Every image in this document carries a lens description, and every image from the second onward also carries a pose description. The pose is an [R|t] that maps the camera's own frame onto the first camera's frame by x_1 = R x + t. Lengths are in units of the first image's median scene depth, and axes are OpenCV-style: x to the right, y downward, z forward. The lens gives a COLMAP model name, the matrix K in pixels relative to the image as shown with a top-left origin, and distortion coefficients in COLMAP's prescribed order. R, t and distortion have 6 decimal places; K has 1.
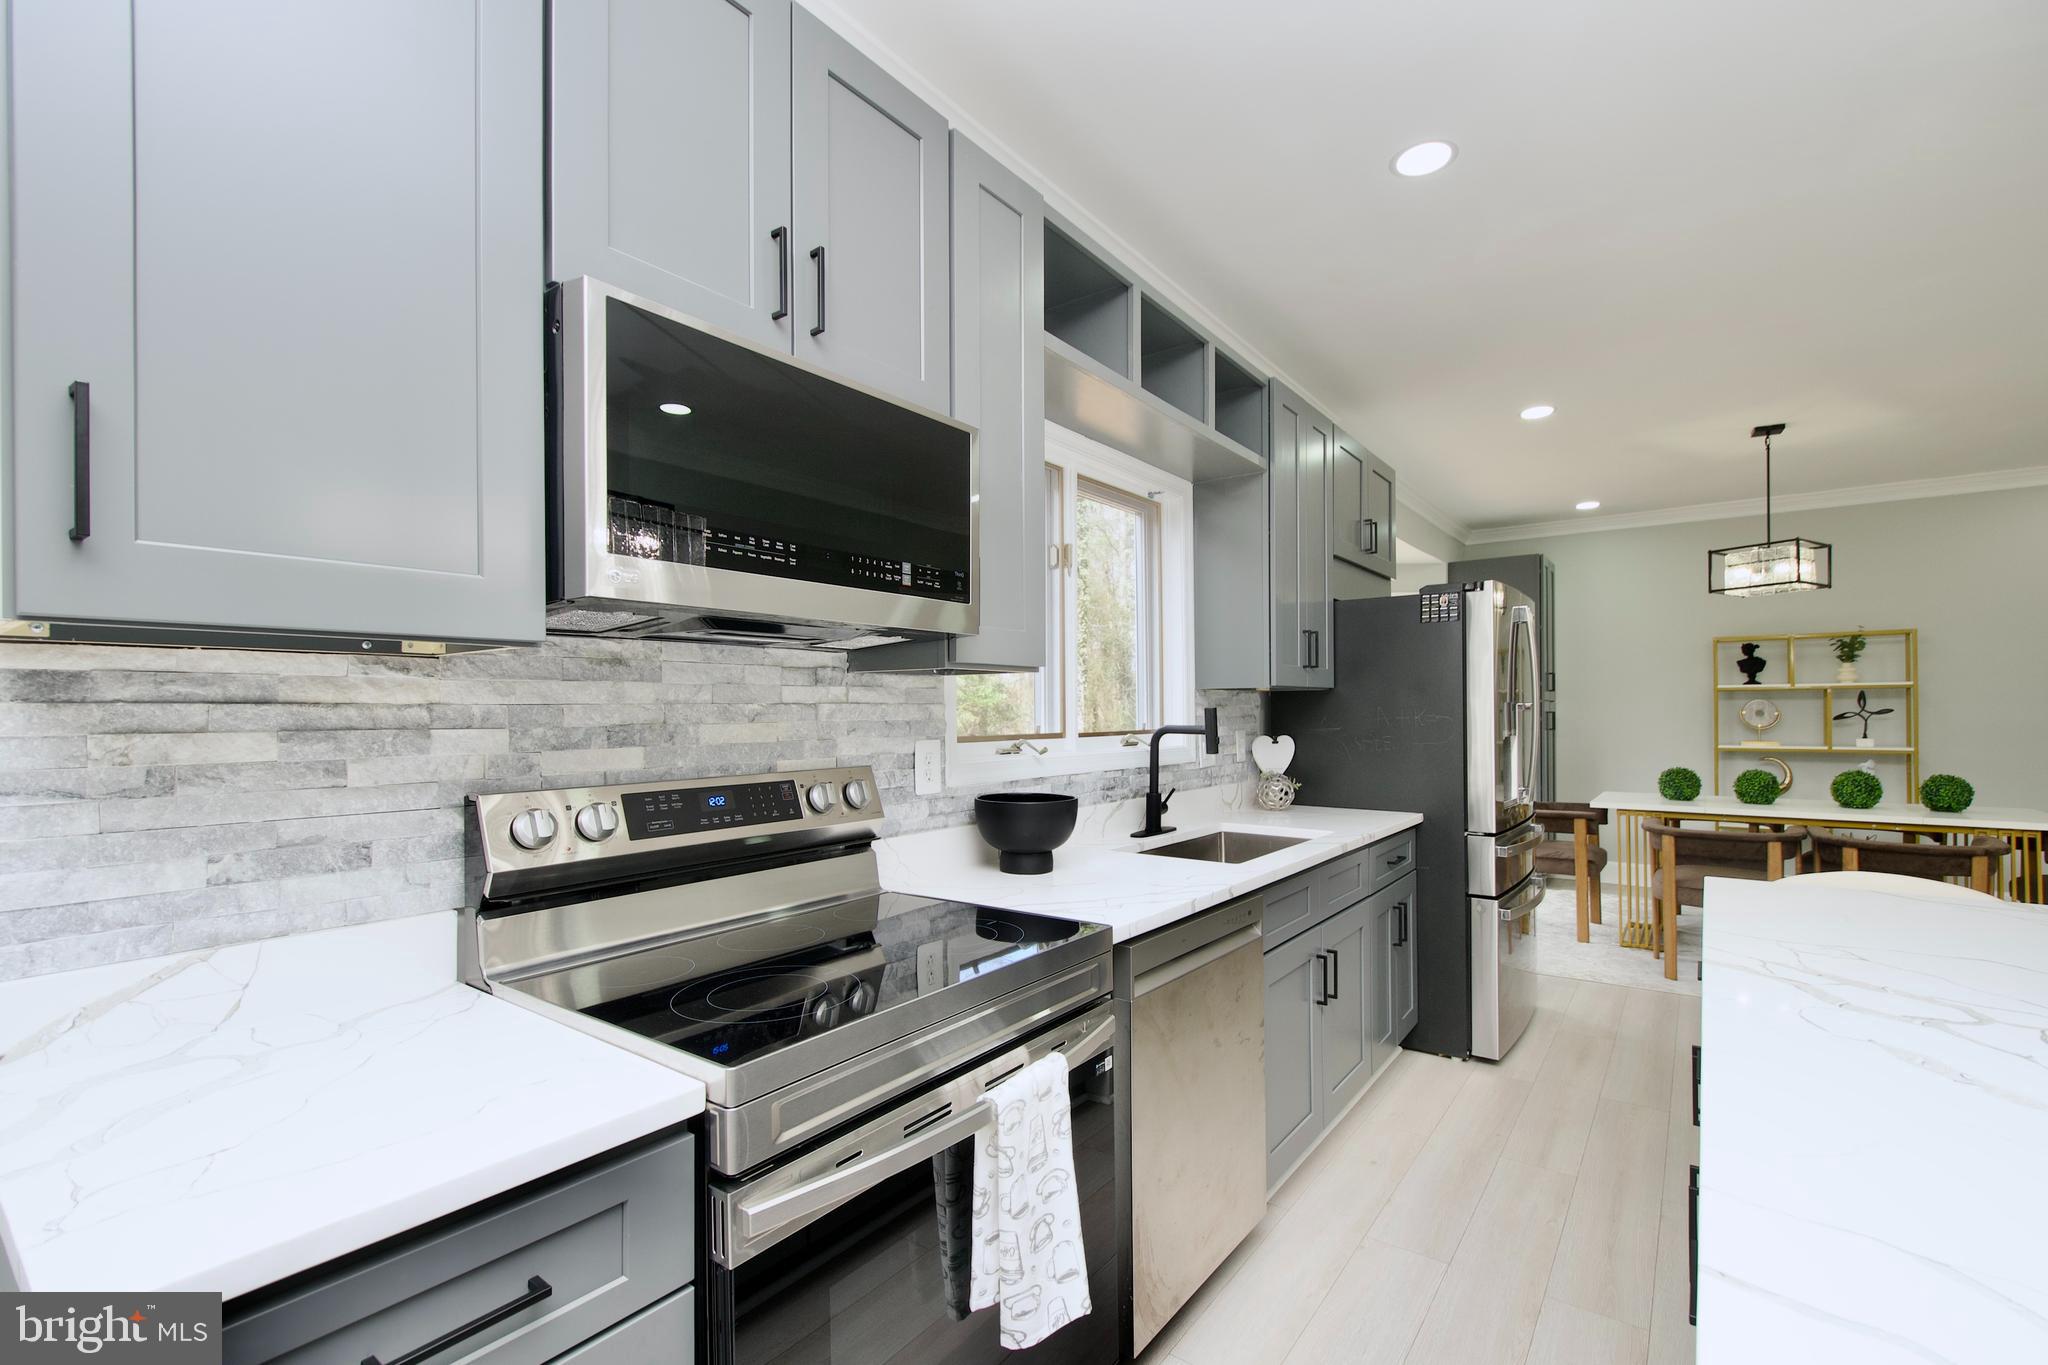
lens RADIAL K [[910.3, 0, 1028.9], [0, 910.3, 699.7], [0, 0, 1]] dist [-0.004791, -0.000017]
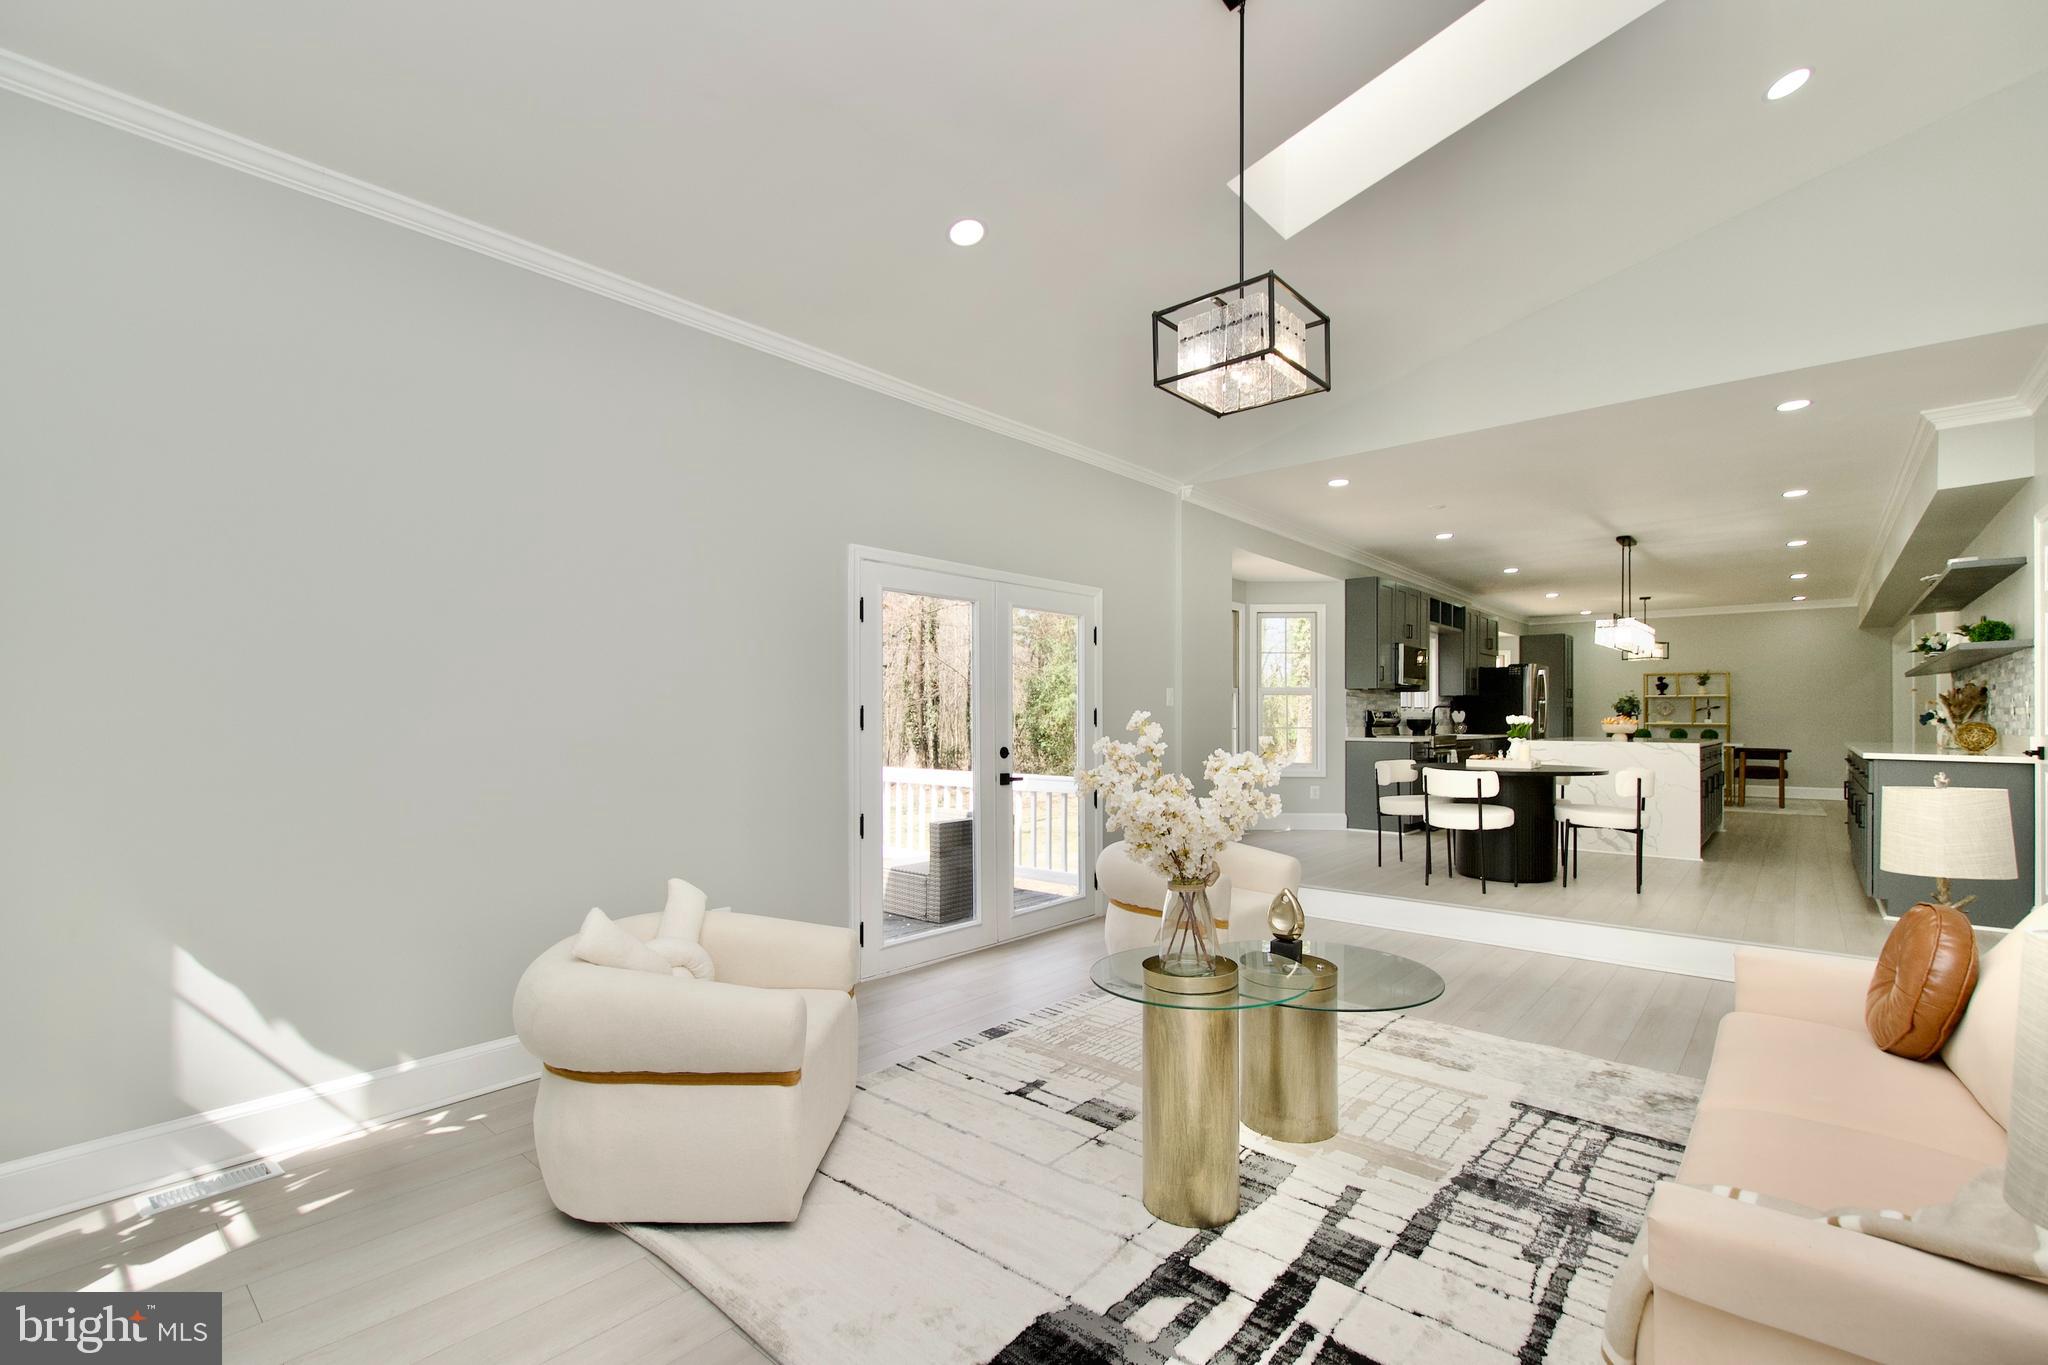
lens RADIAL K [[910.3, 0, 1017.8], [0, 910.3, 700.4], [0, 0, 1]] dist [-0.004791, -0.000017]
pose [[0.996950, 0.007917, -0.077642, -0.630064], [-0.008350, 0.999951, -0.005253, 0.022099], [0.077597, 0.005886, 0.996967, -1.403685]]
